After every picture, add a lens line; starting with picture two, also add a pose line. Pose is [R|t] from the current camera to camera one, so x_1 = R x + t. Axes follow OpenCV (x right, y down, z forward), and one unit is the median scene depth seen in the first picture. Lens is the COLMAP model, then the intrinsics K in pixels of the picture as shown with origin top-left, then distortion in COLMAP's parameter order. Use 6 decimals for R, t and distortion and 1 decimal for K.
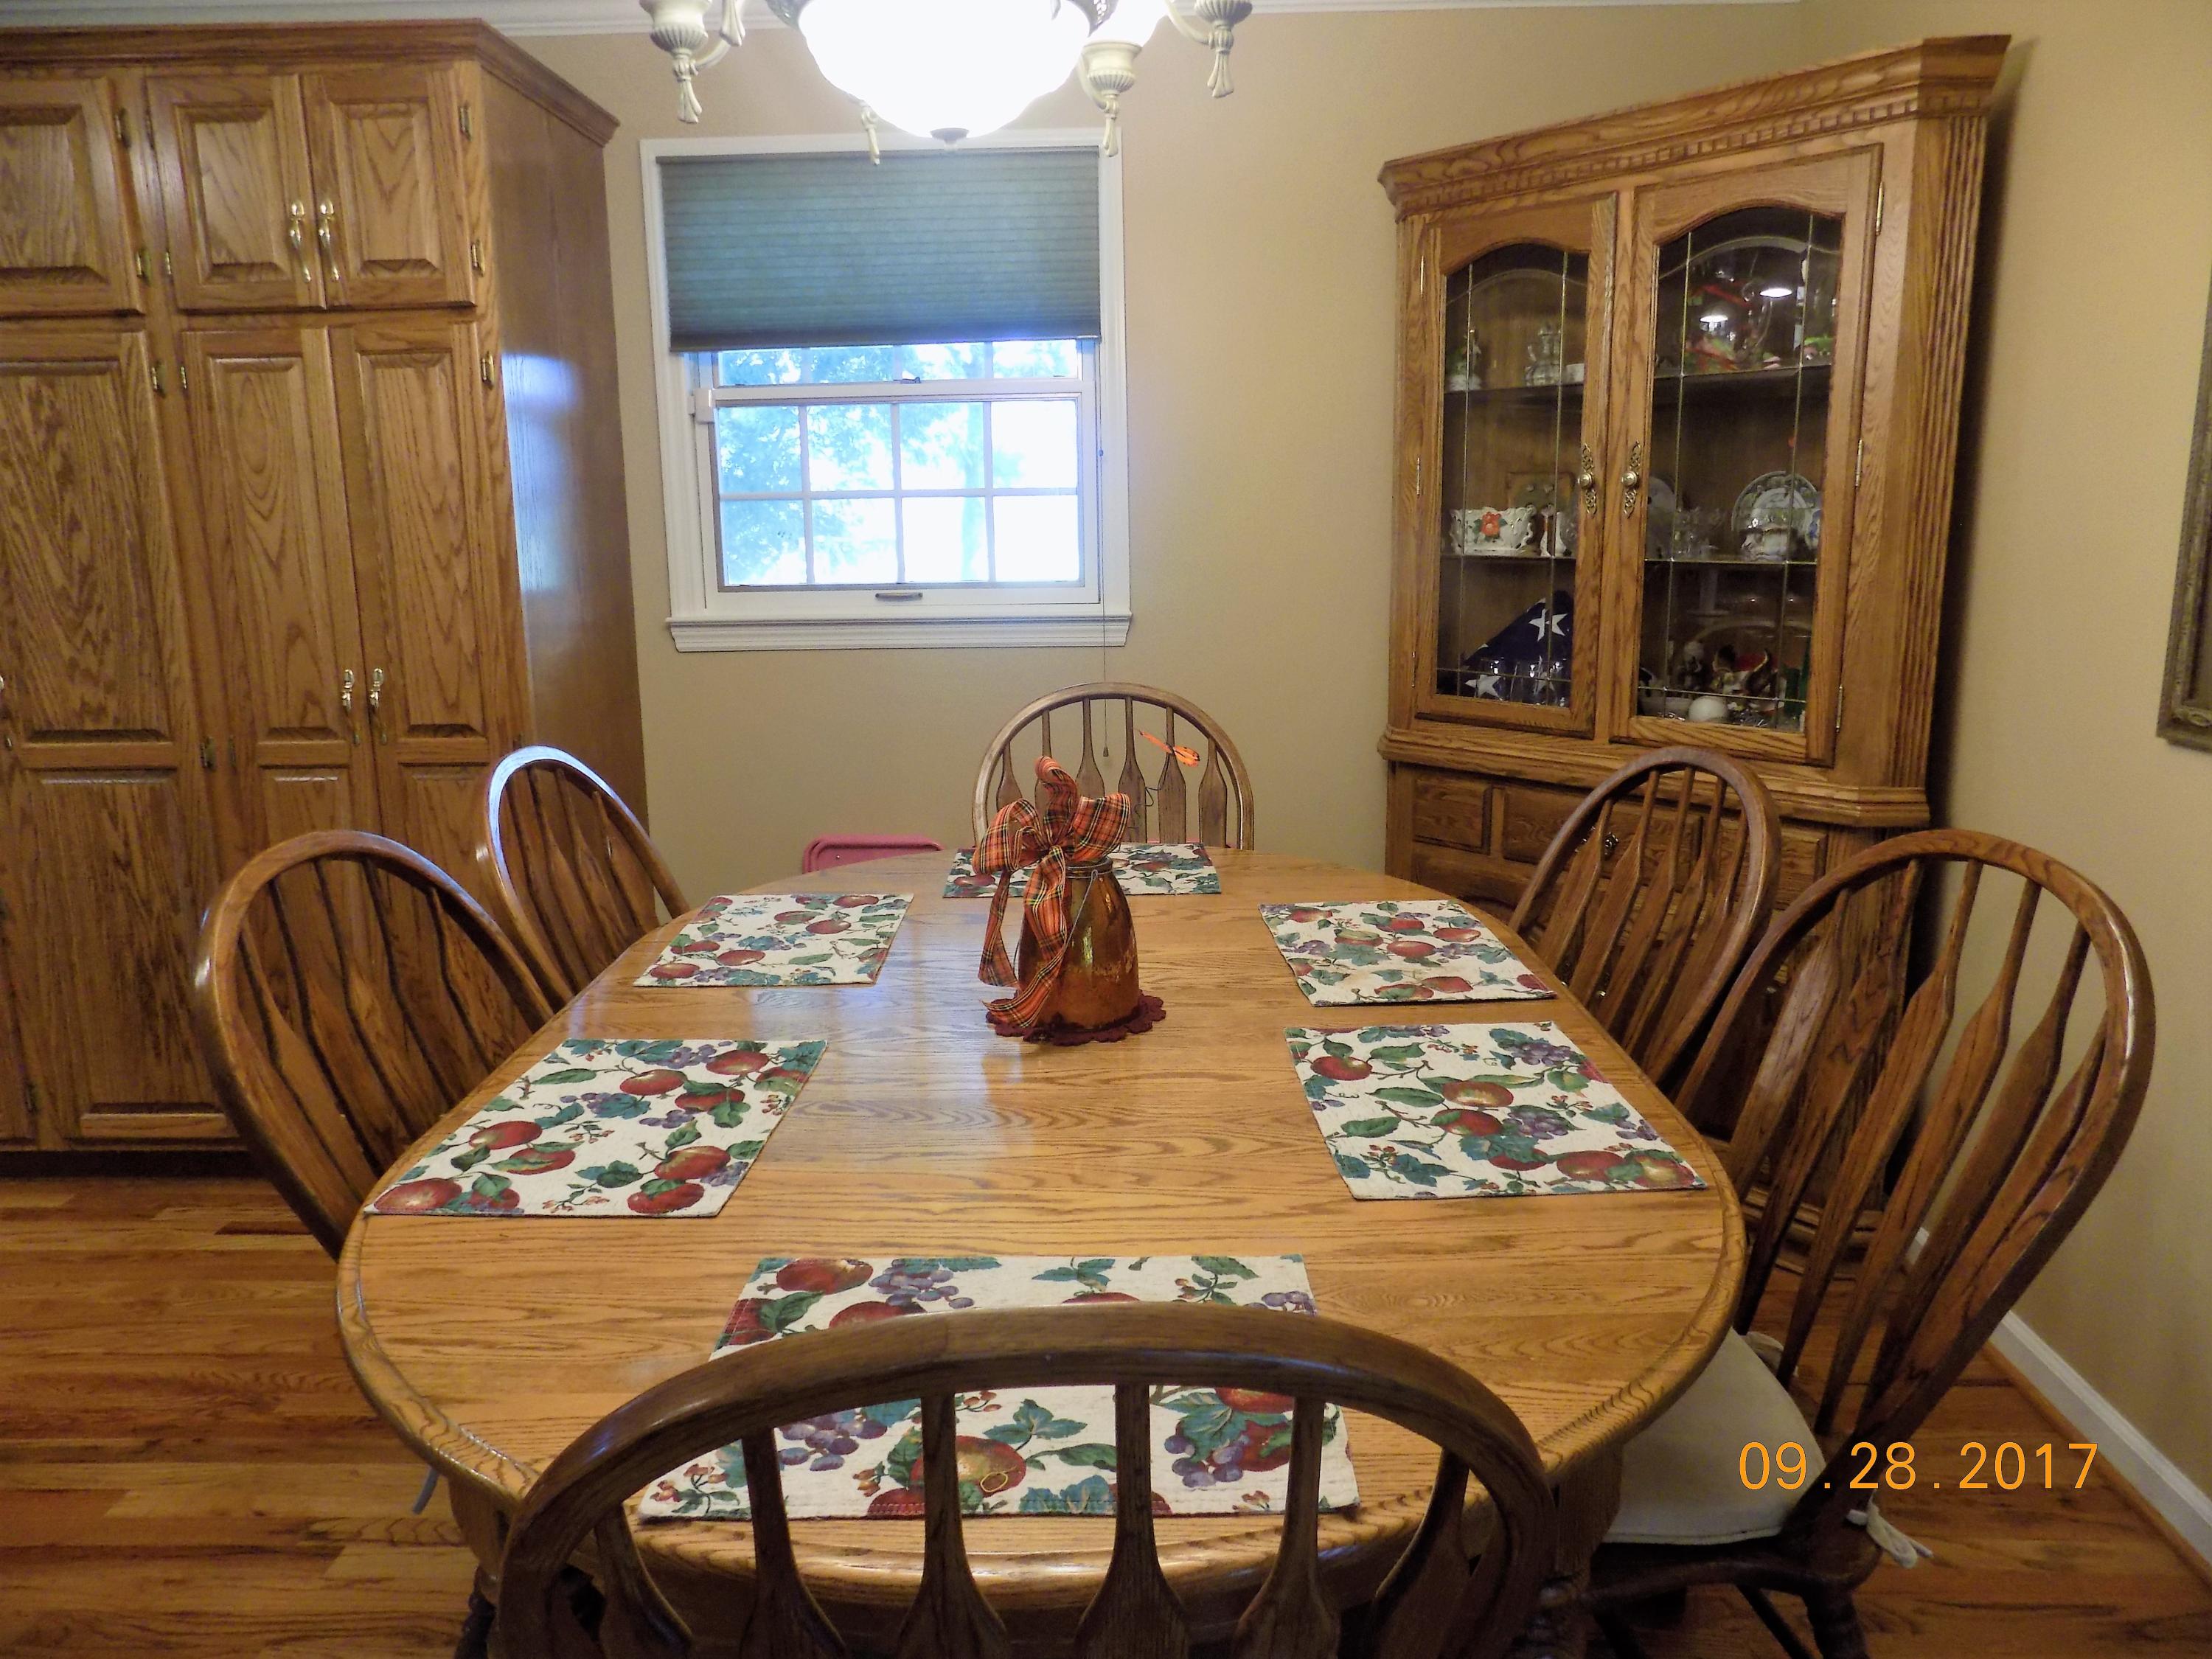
lens RADIAL K [[1490.3, 0, 1116.0], [0, 1490.3, 818.6], [0, 0, 1]] dist [-0.081461, 0.078771]
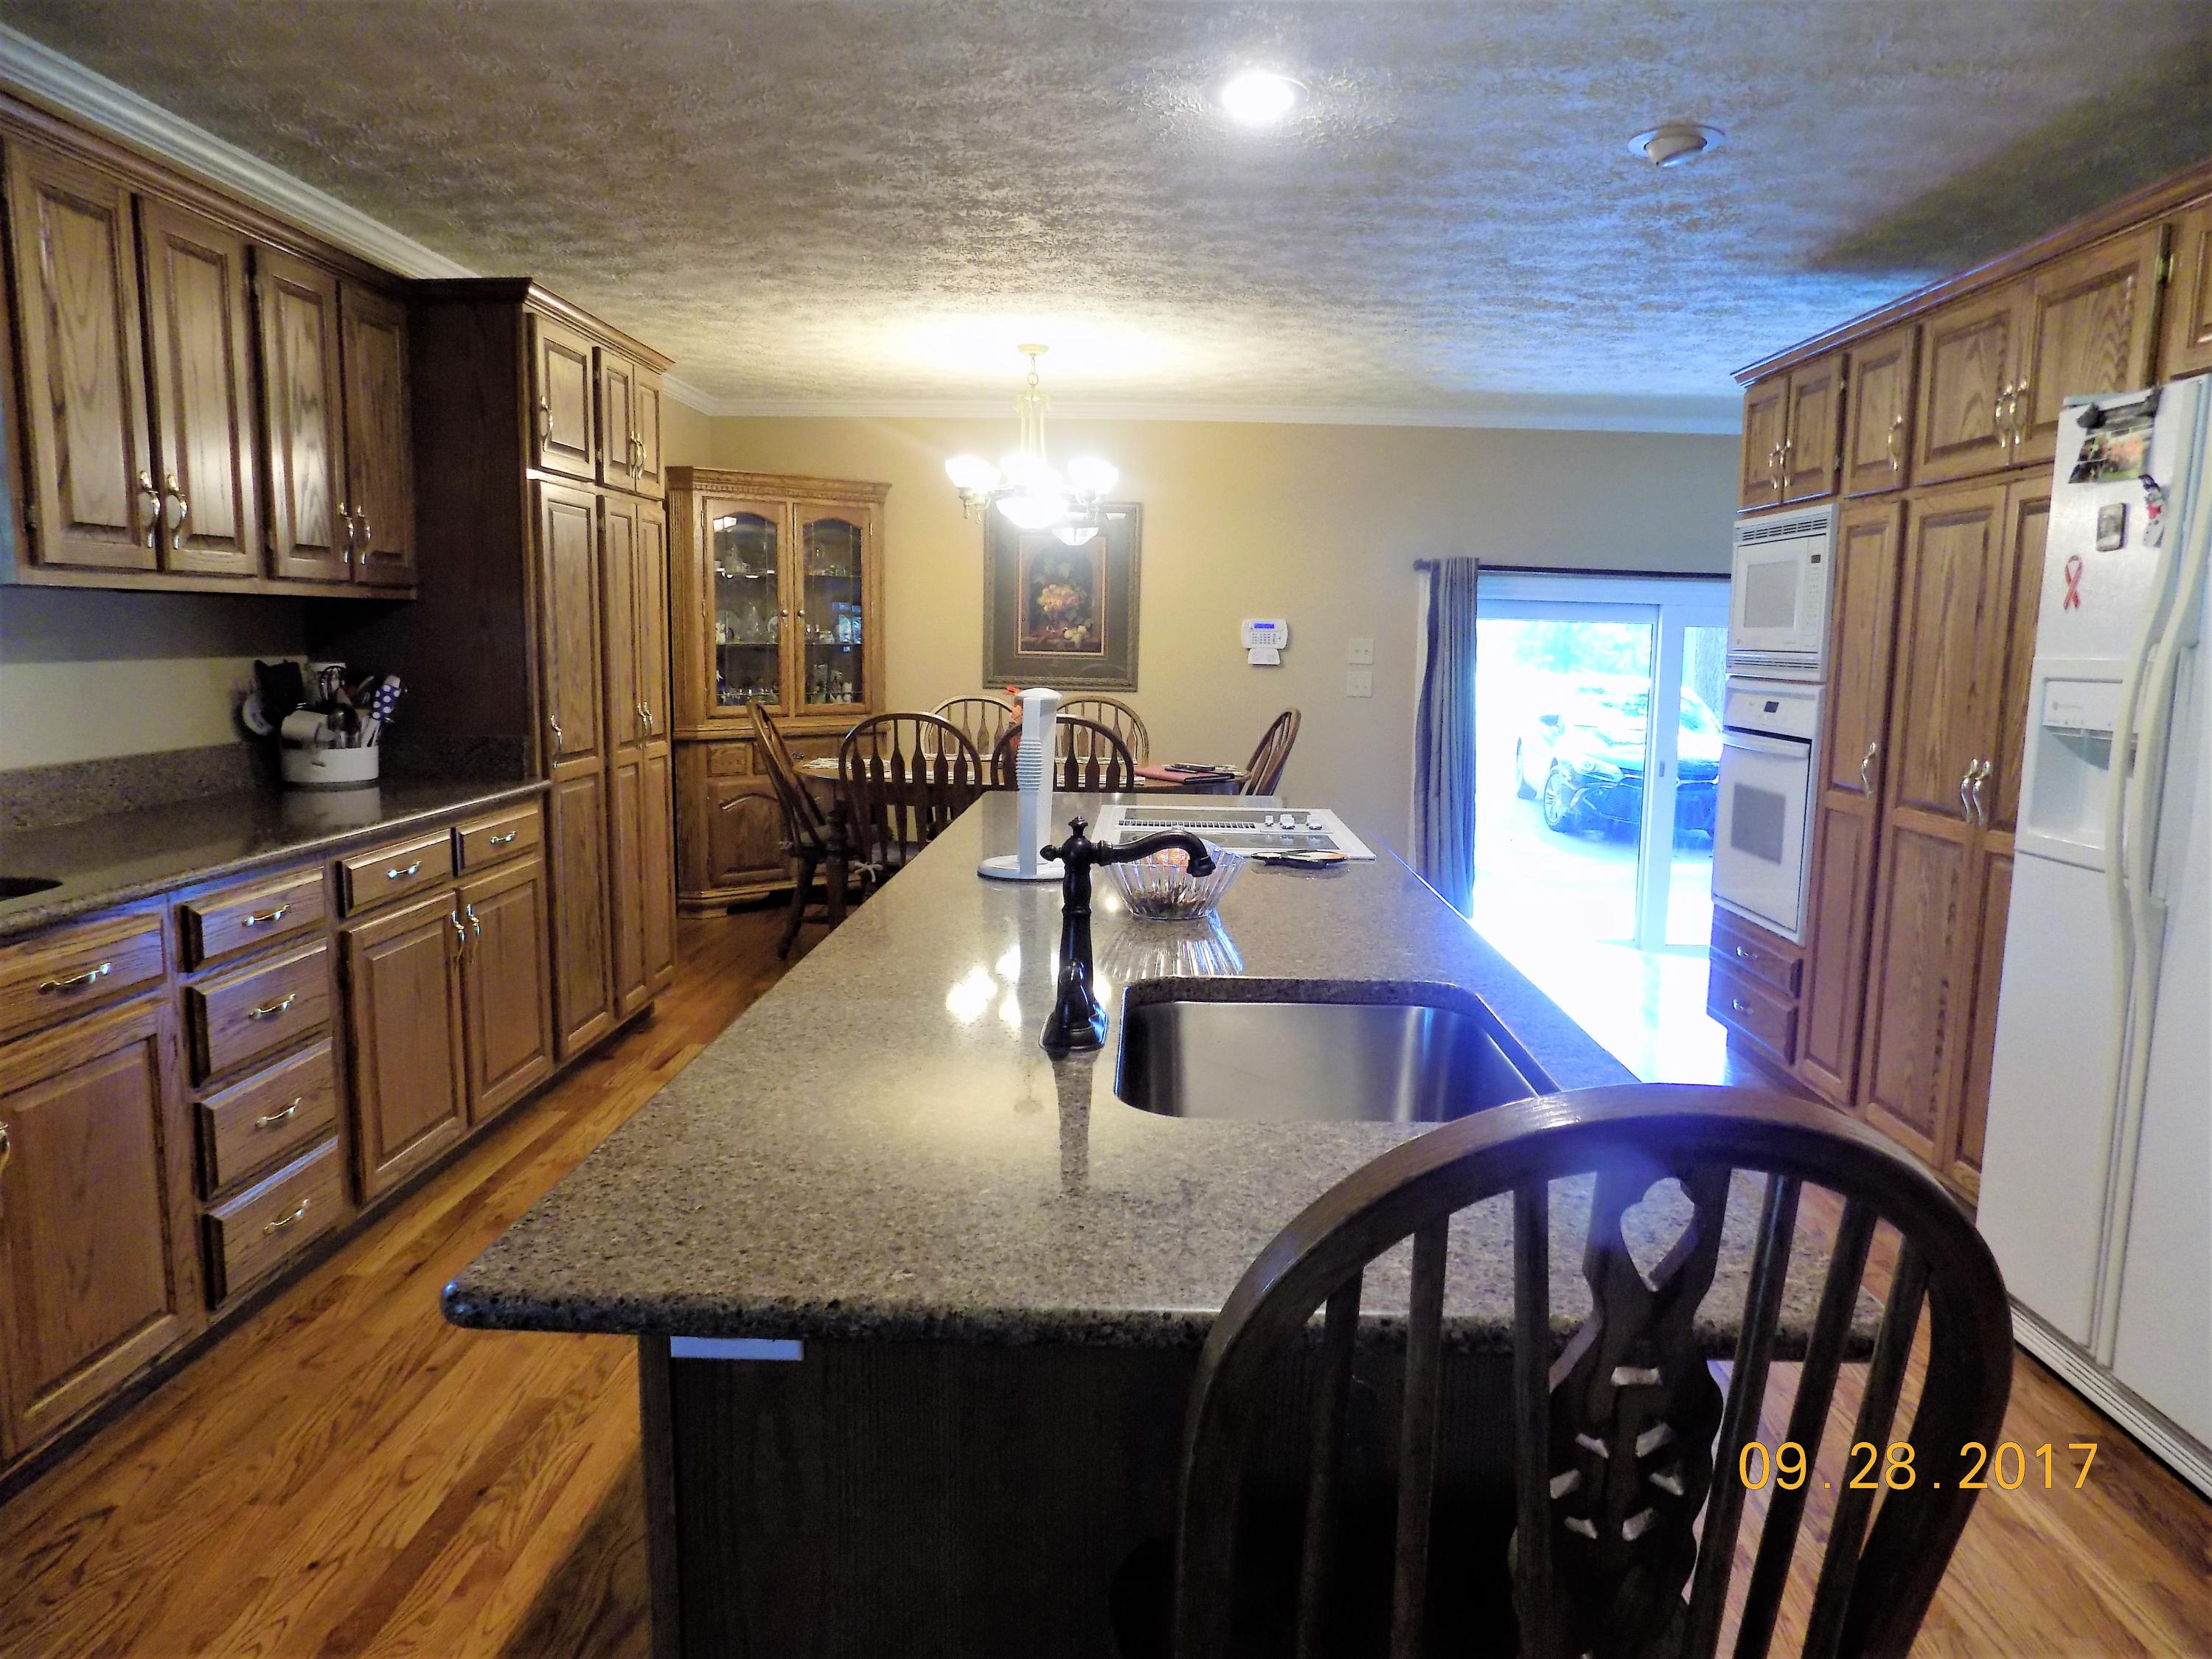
lens RADIAL K [[1490.3, 0, 1116.0], [0, 1490.3, 818.6], [0, 0, 1]] dist [-0.081461, 0.078771]
pose [[-0.003239, -0.109838, 0.993944, -2.511884], [0.188058, 0.976148, 0.108484, -0.062117], [-0.982152, 0.187271, 0.017494, 0.527382]]
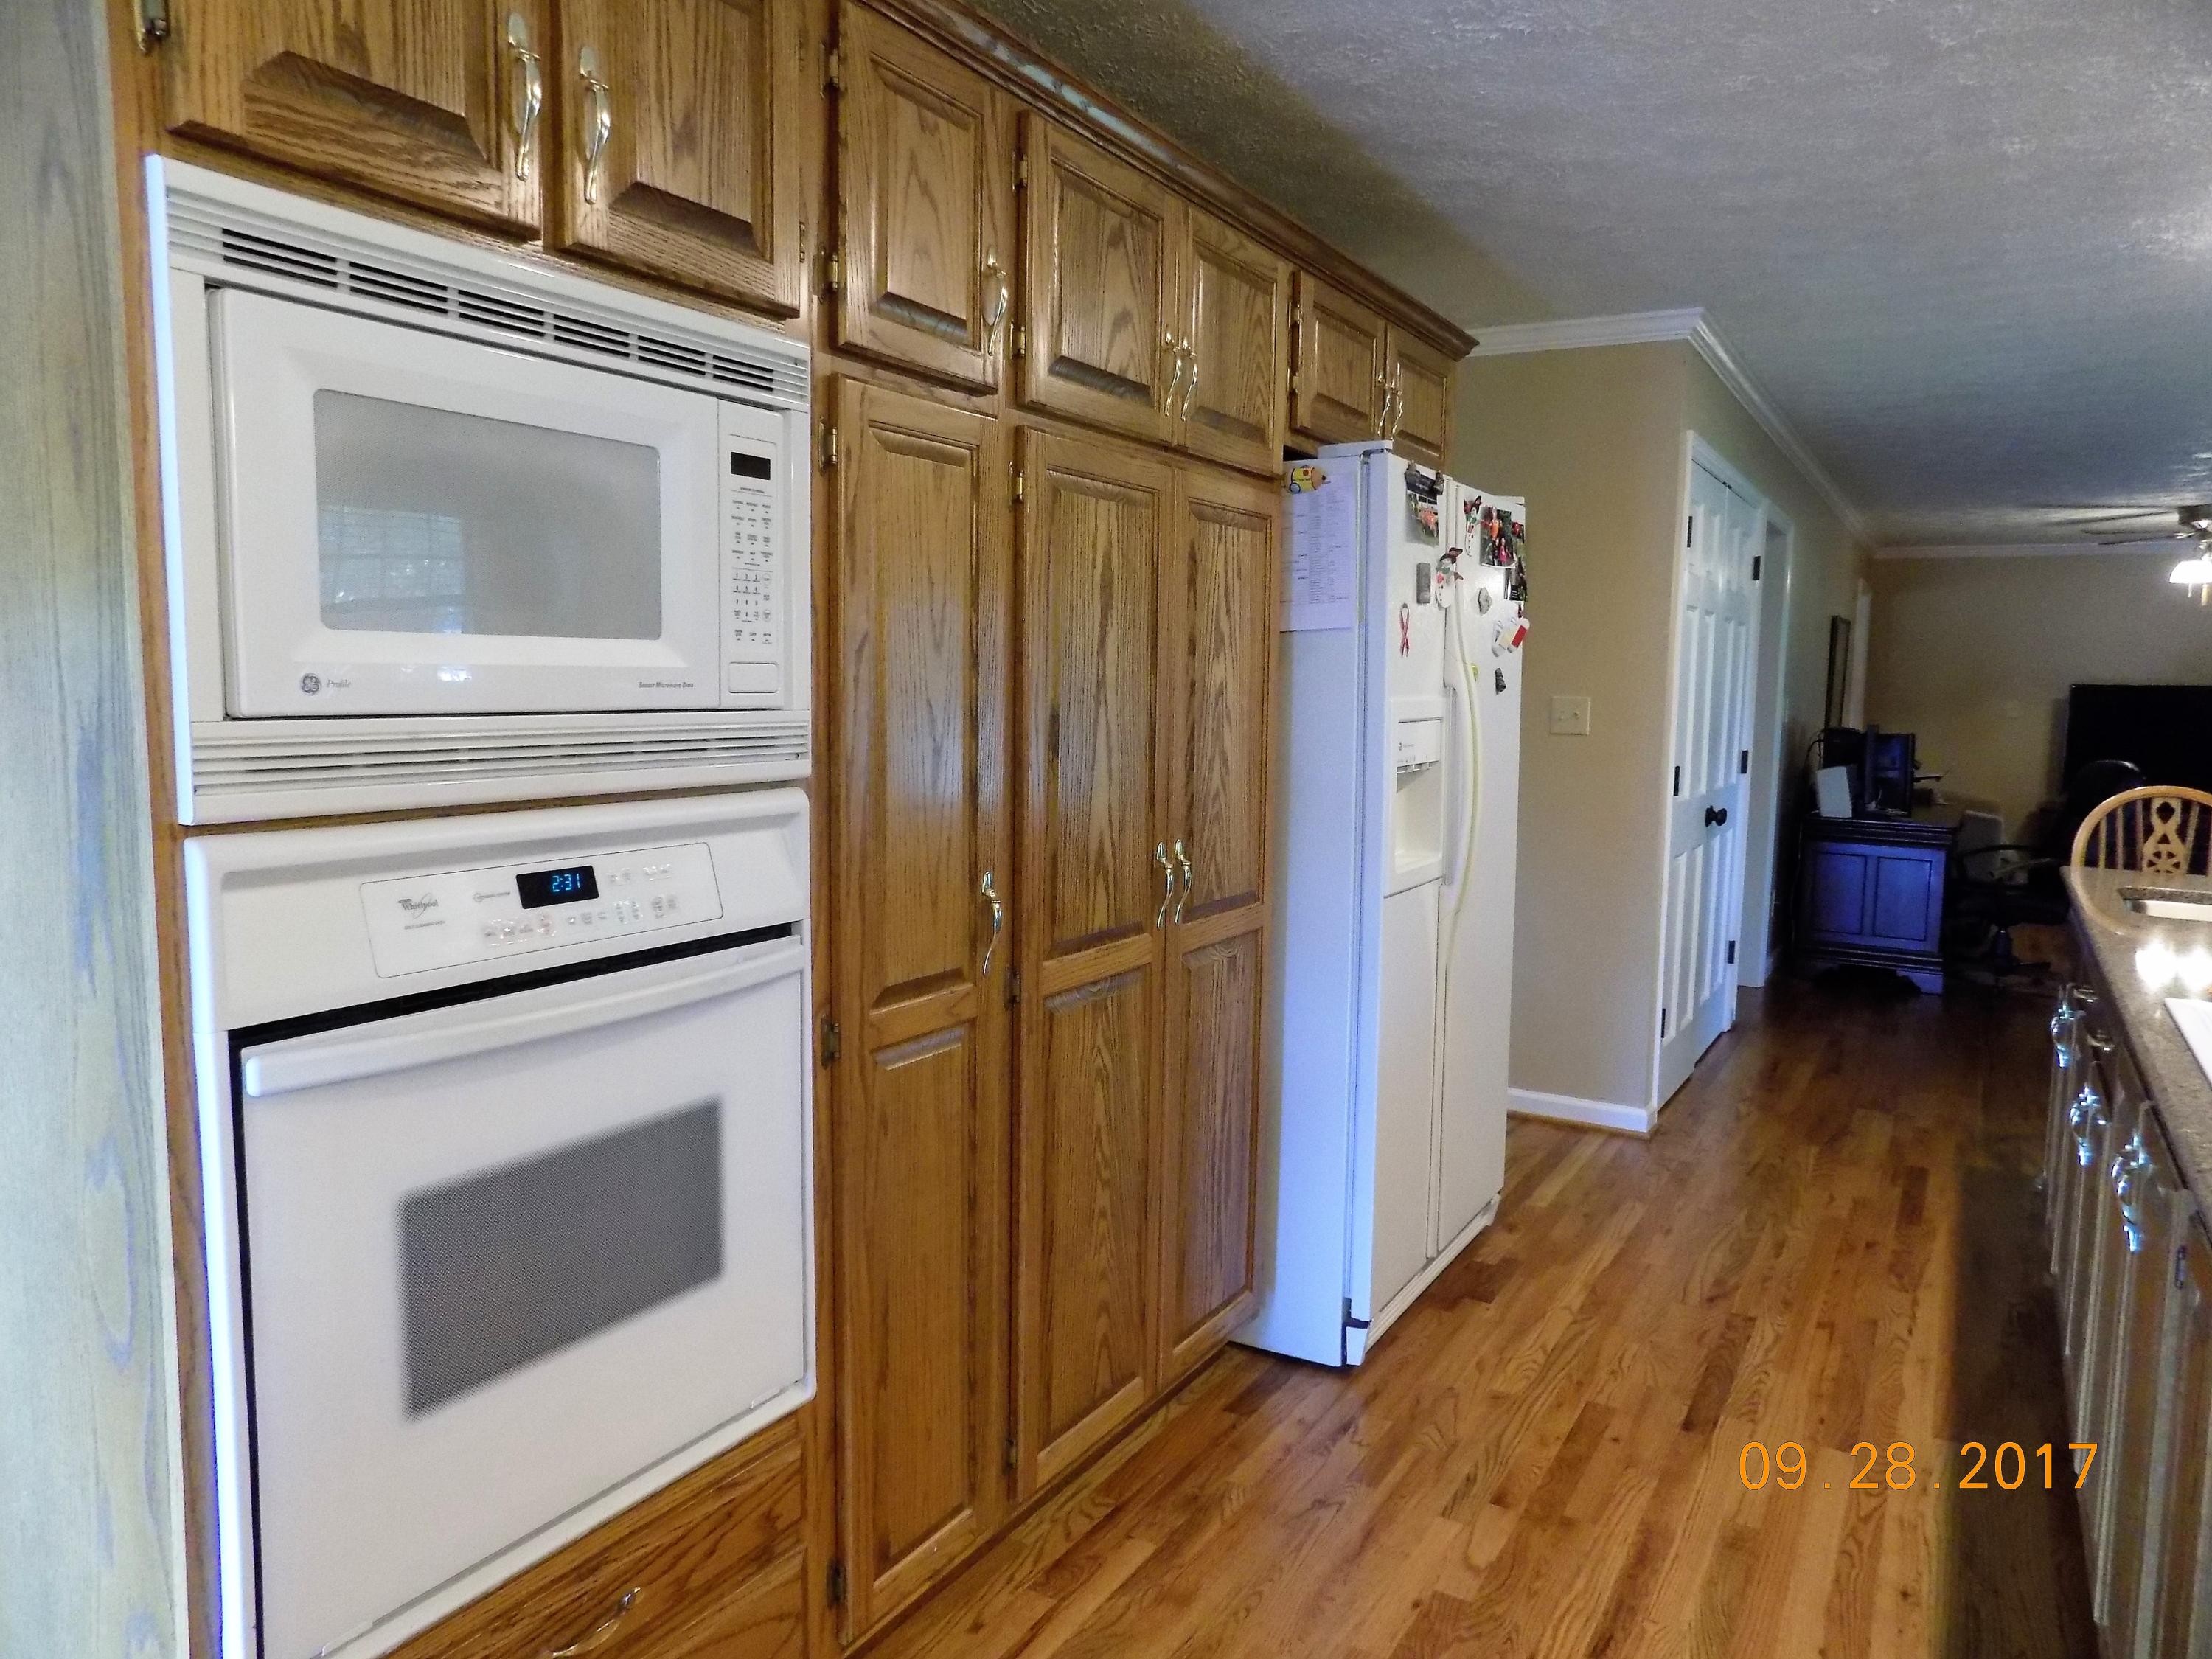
lens RADIAL K [[1490.3, 0, 1116.0], [0, 1490.3, 818.6], [0, 0, 1]] dist [-0.081461, 0.078771]
pose [[-0.483505, 0.090431, -0.870658, -0.279534], [-0.190852, 0.959829, 0.205679, -0.034361], [0.854283, 0.265614, -0.446823, 0.175220]]
